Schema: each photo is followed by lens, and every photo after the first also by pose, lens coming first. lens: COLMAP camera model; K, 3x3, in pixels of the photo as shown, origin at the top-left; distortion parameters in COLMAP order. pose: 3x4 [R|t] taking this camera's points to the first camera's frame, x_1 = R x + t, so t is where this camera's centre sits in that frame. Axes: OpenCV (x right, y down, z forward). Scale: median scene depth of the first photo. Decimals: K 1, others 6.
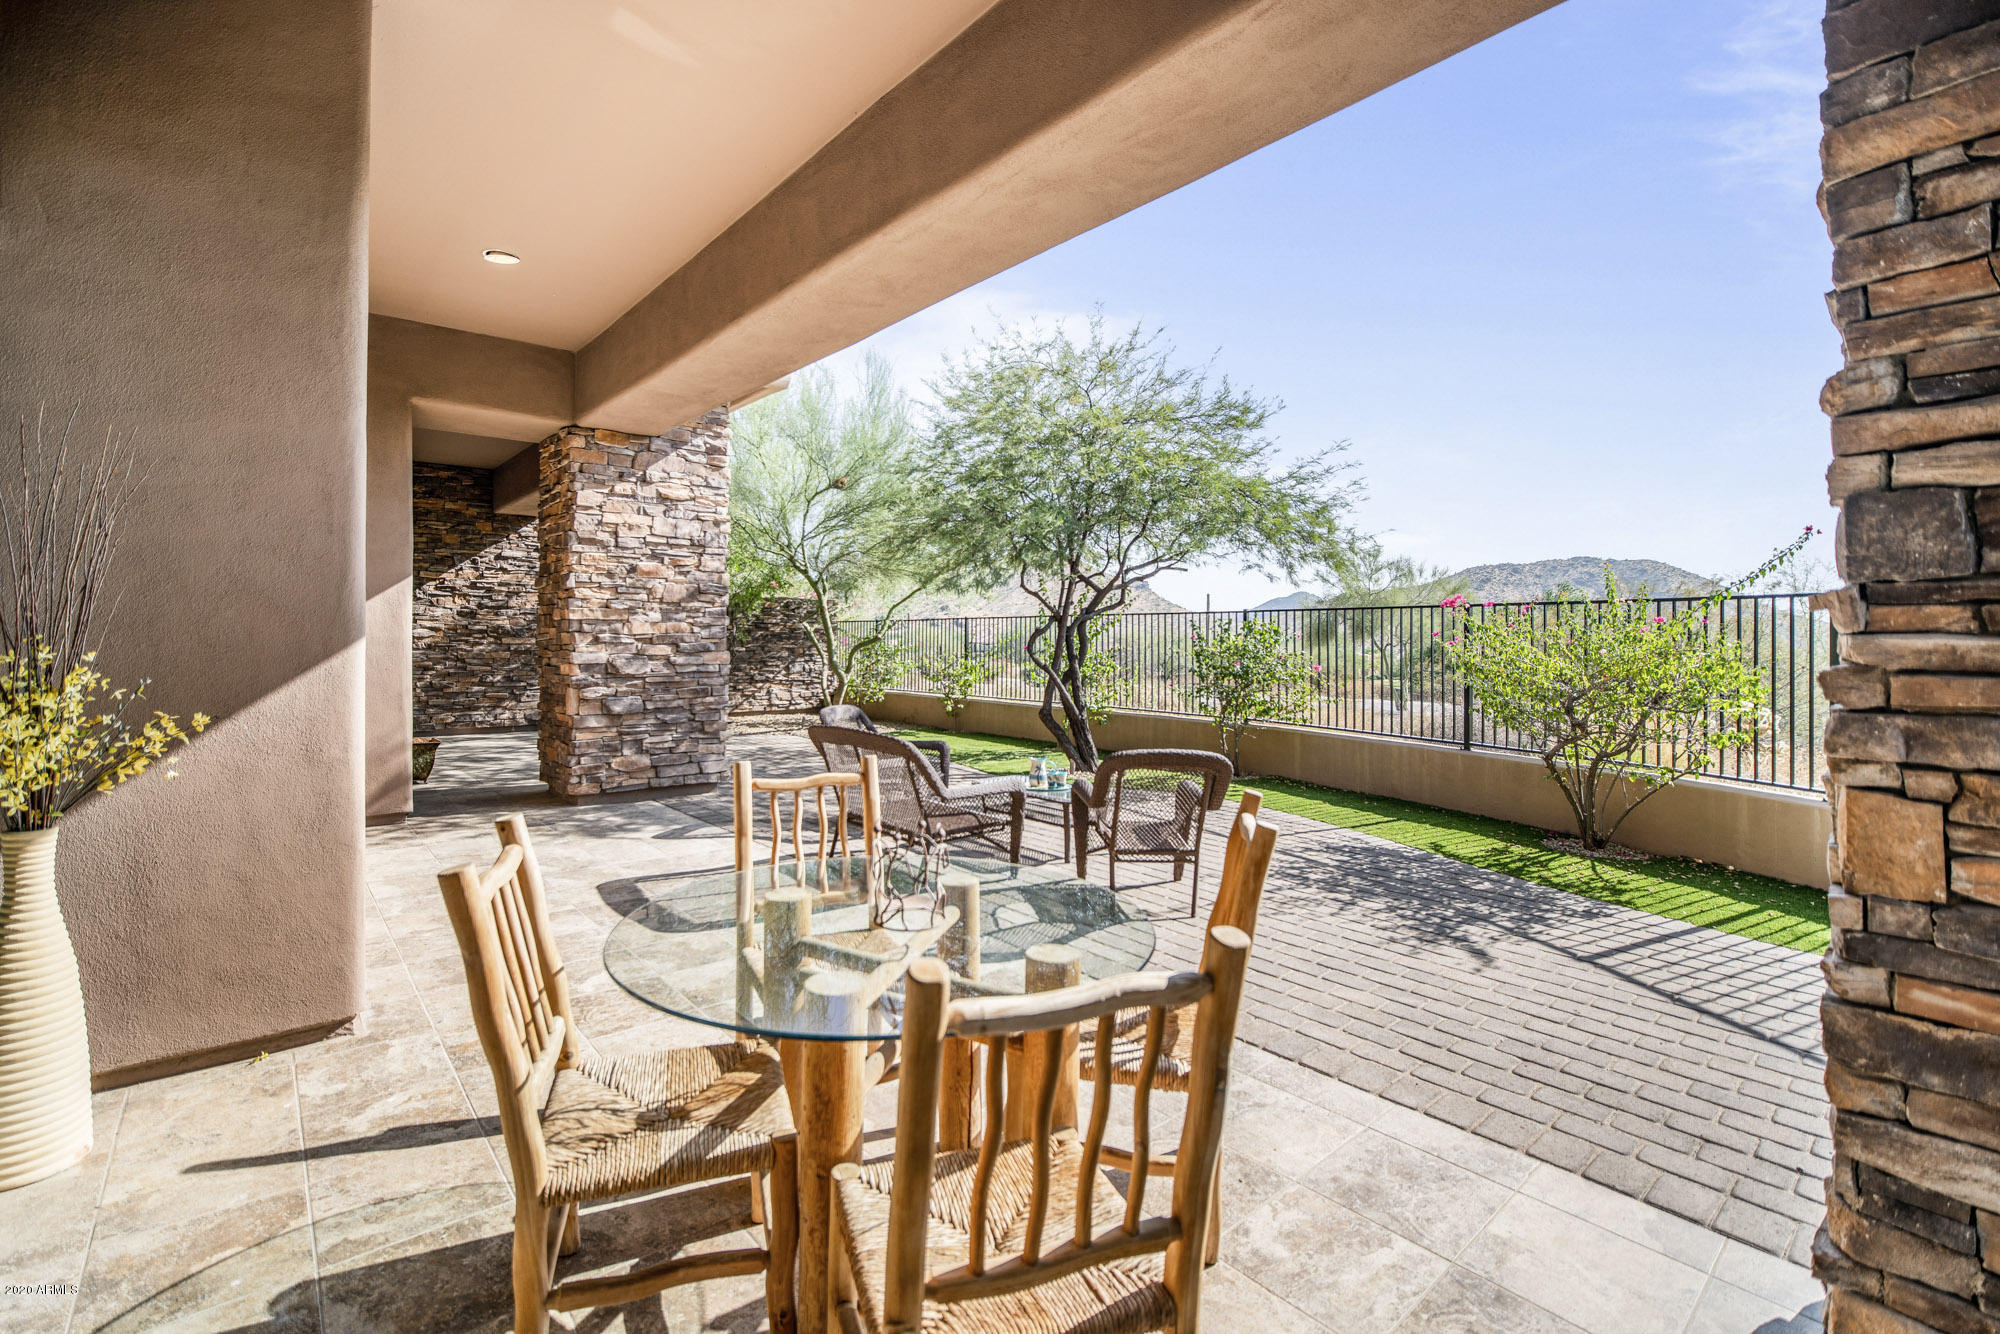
lens RADIAL K [[877.6, 0, 994.4], [0, 877.6, 634.4], [0, 0, 1]] dist [-0.000834, -0.000084]
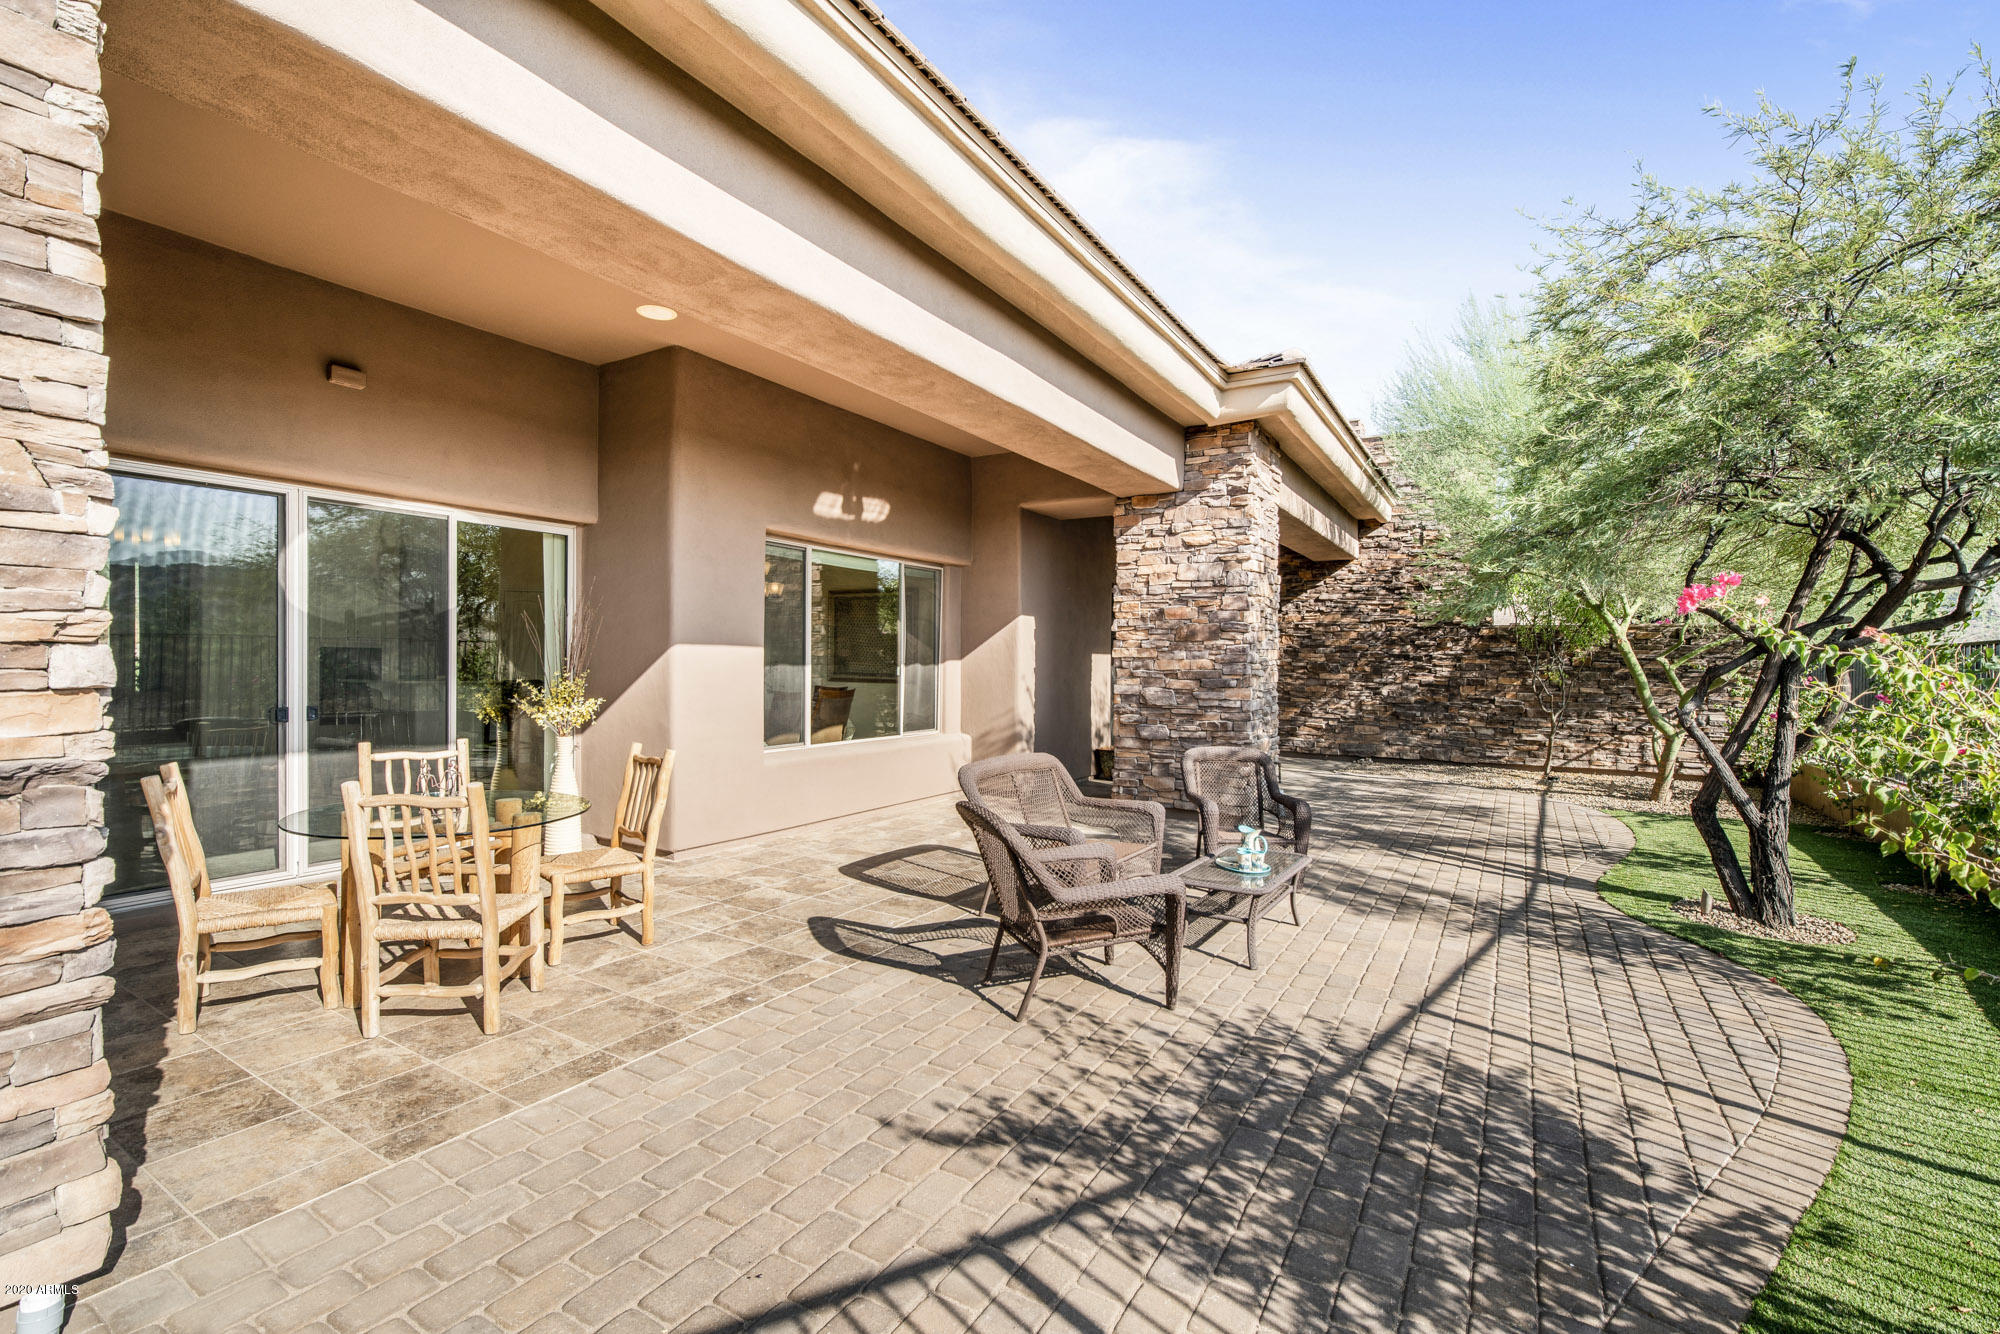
lens RADIAL K [[886.7, 0, 1000.0], [0, 886.7, 667.0], [0, 0, 1]] dist [-0.002062, -0.000339]
pose [[0.332703, 0.003085, -0.943027, 0.598273], [-0.007862, 0.999969, 0.000498, -0.003187], [0.942999, 0.007249, 0.332717, 0.422812]]
